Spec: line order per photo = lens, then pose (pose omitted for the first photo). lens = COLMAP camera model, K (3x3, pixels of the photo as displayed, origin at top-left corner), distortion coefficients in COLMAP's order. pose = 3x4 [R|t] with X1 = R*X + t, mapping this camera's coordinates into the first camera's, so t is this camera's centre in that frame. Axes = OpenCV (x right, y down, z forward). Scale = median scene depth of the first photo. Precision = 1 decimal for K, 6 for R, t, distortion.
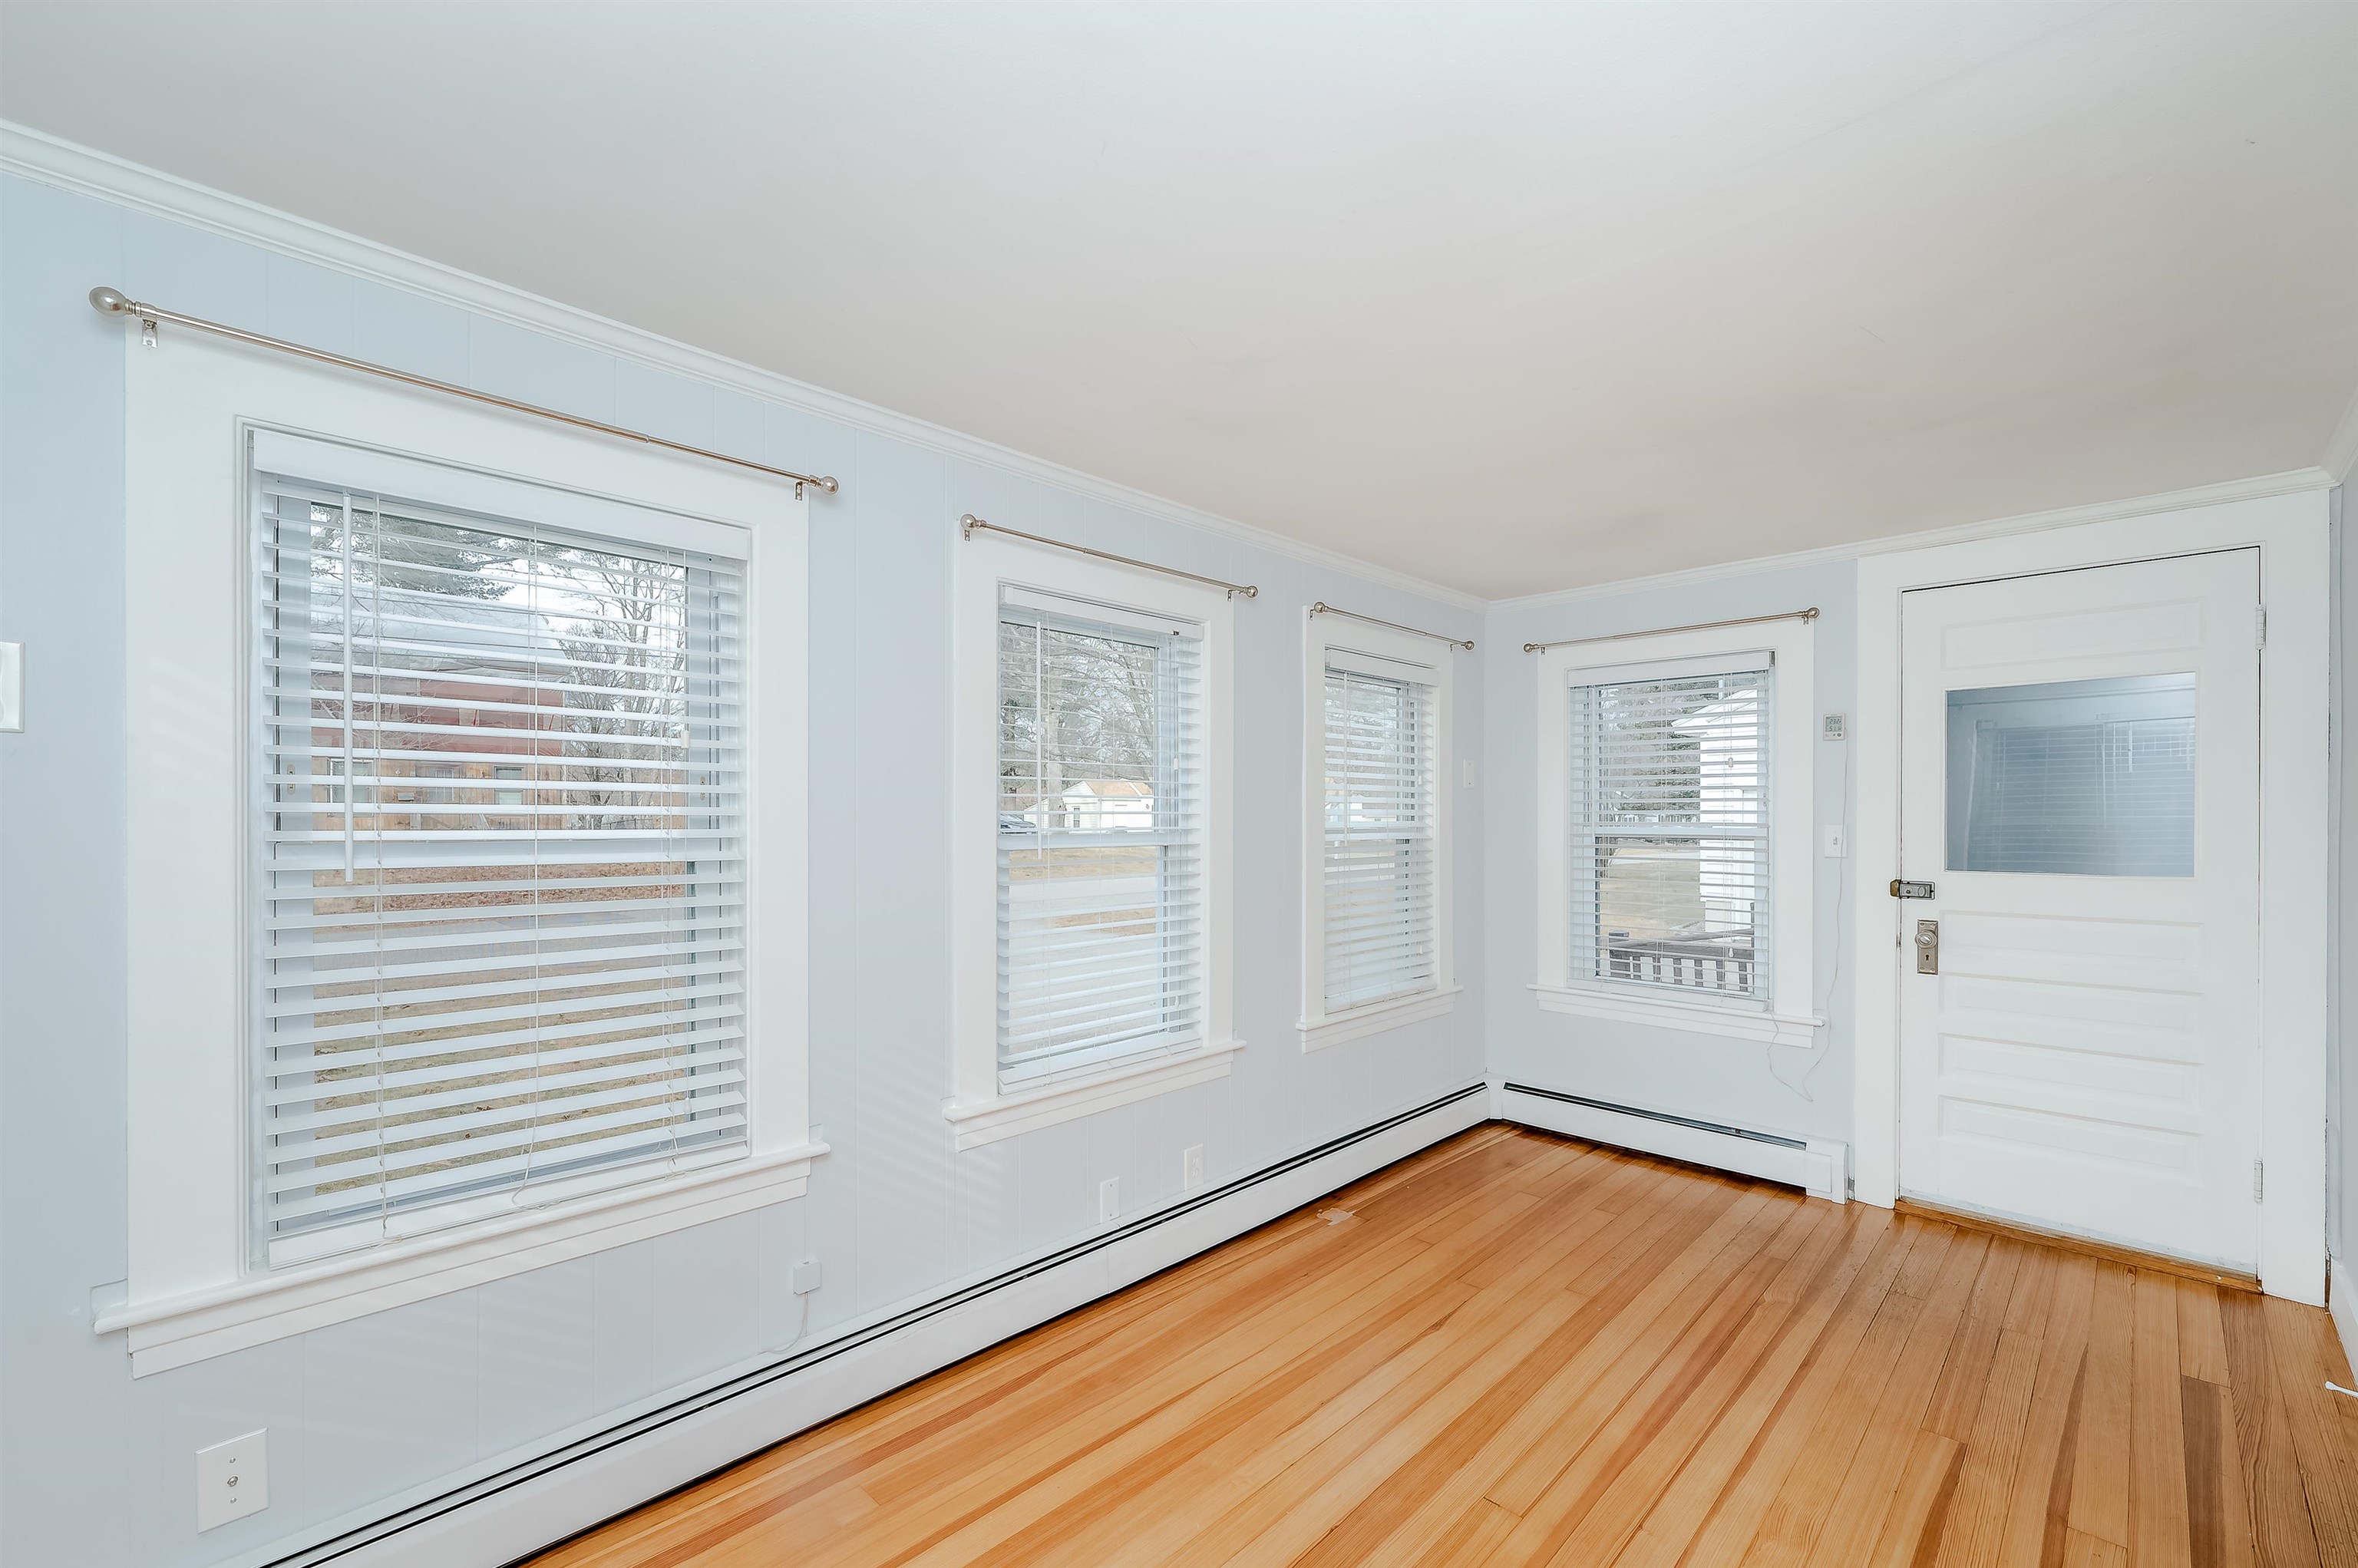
lens RADIAL K [[1008.3, 0, 1229.3], [0, 1008.3, 824.4], [0, 0, 1]] dist [-0.012863, 0.000870]
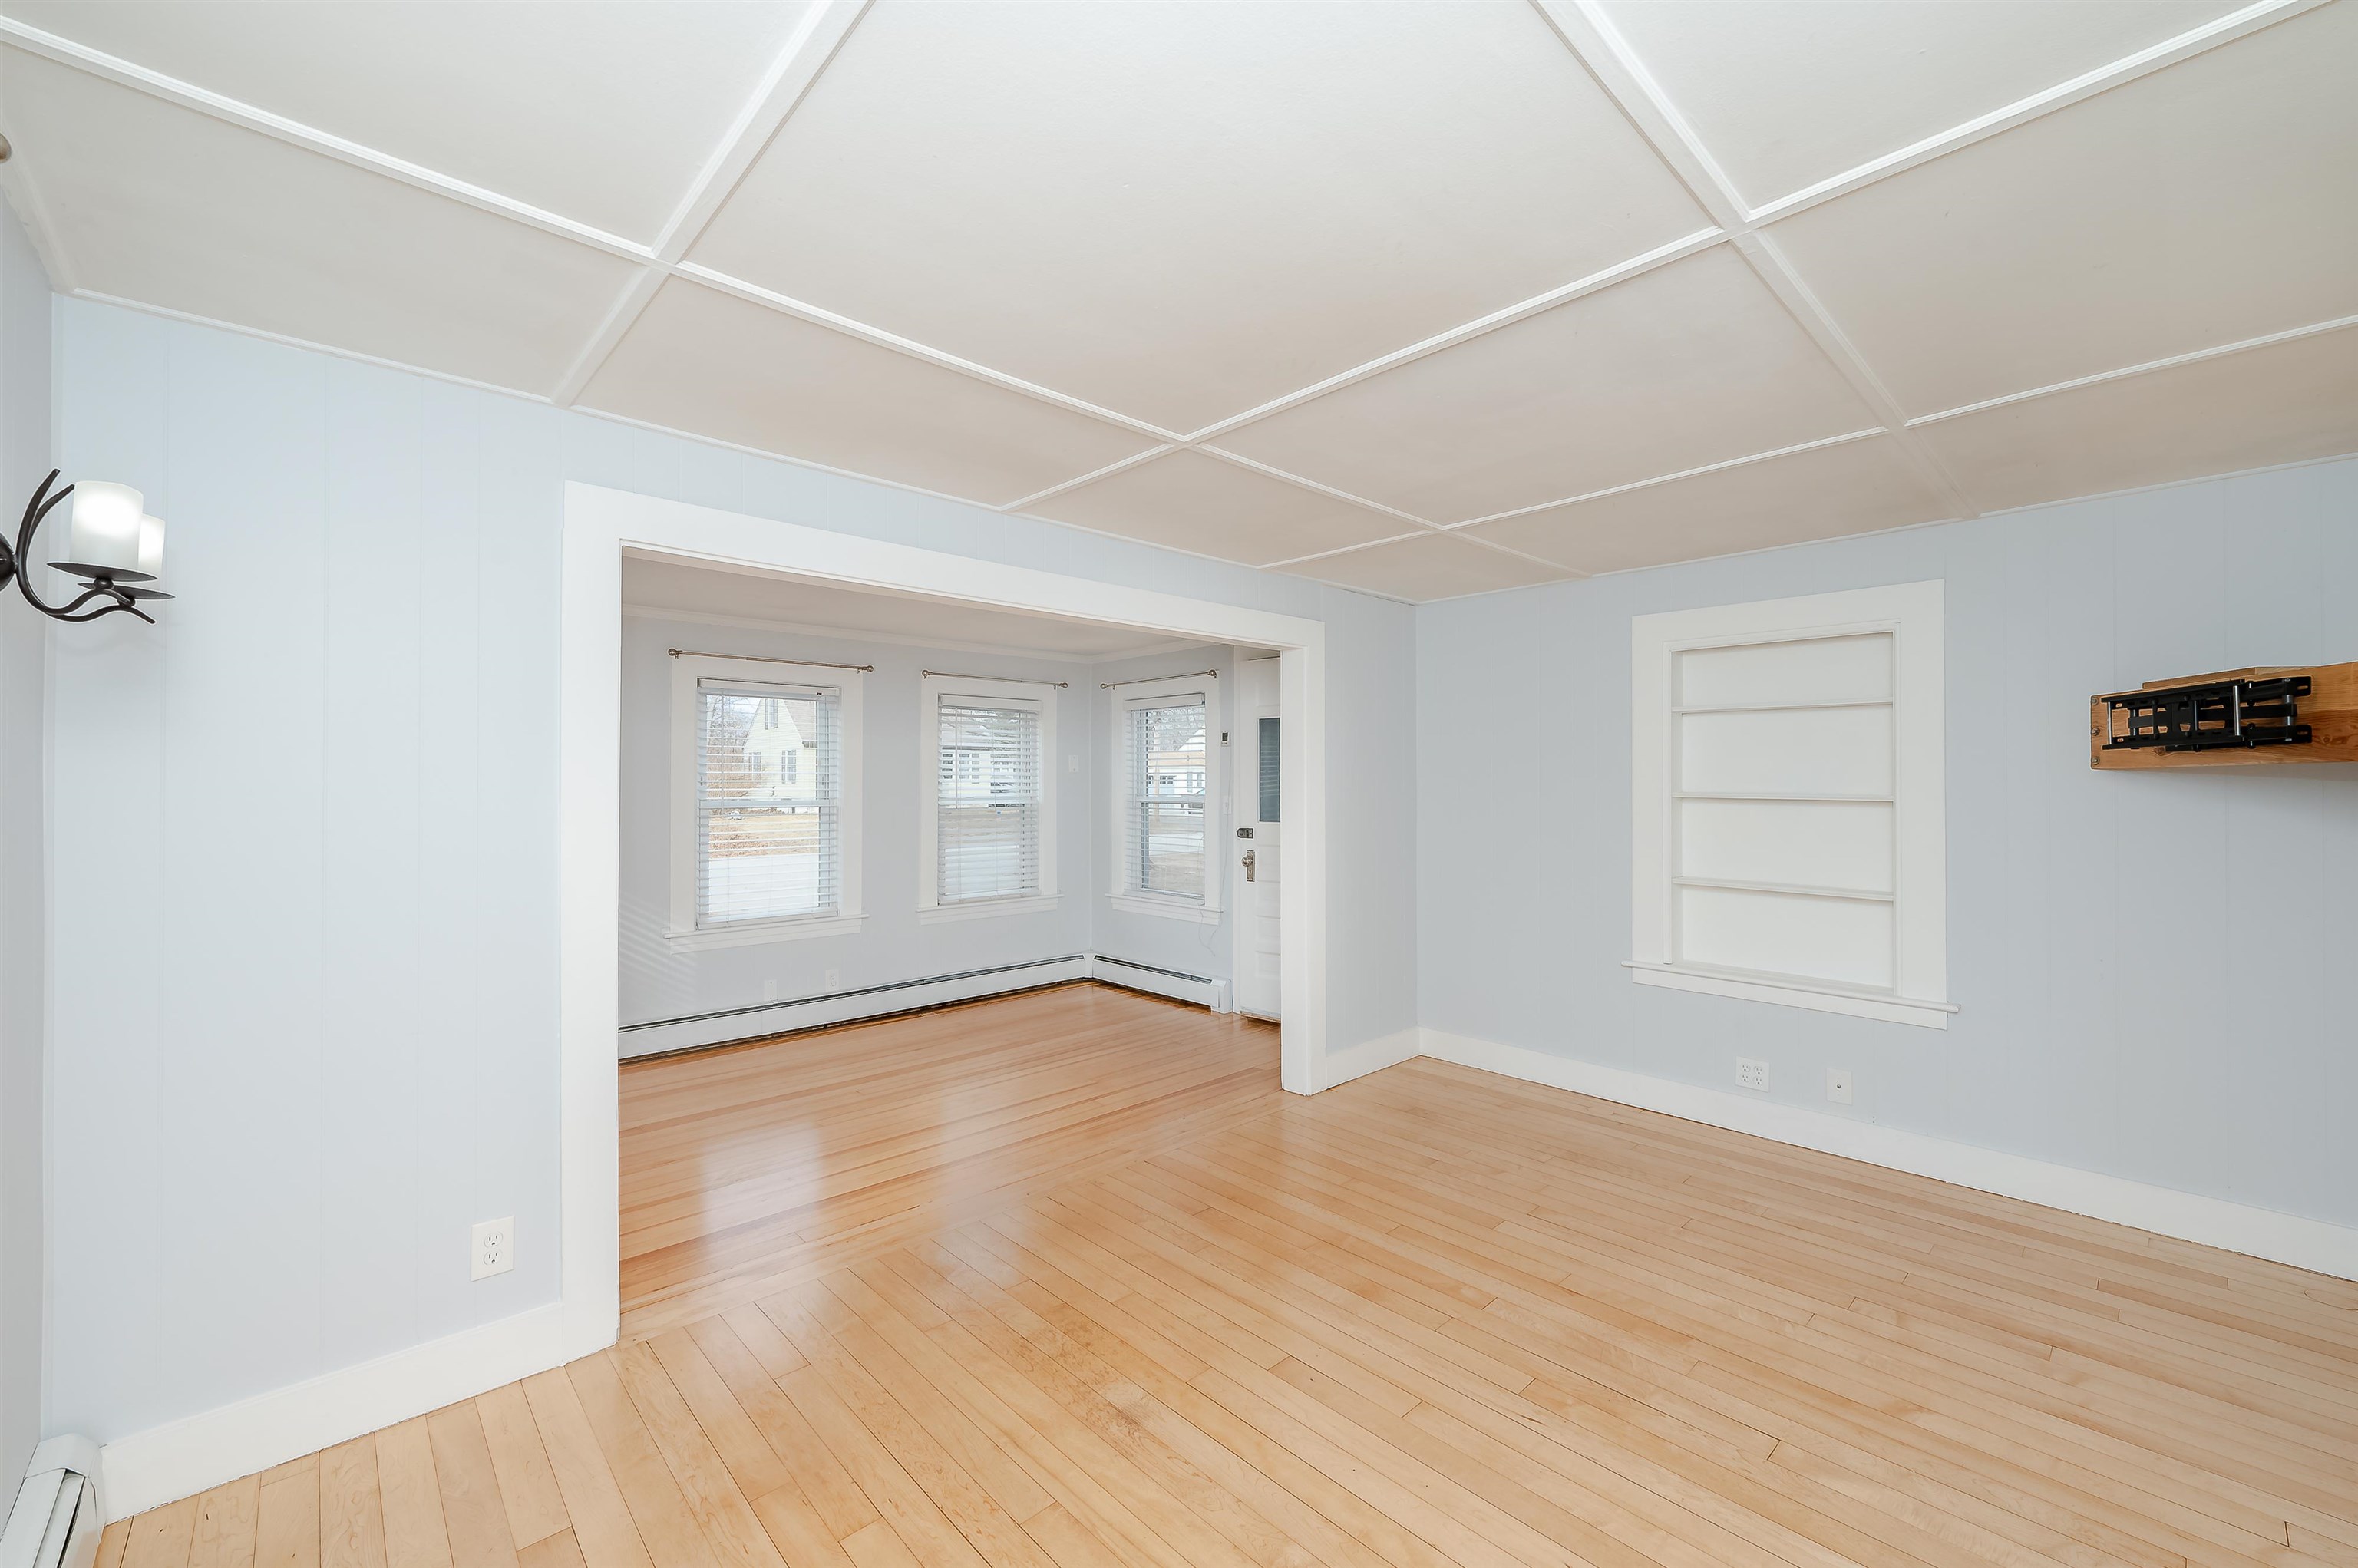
lens RADIAL K [[971.3, 0, 1230.8], [0, 971.3, 793.8], [0, 0, 1]] dist [0.010897, -0.000821]
pose [[0.998967, -0.001194, -0.045423, 0.686543], [0.001146, 0.999999, -0.001070, -0.000587], [0.045424, 0.001017, 0.998967, -0.667649]]
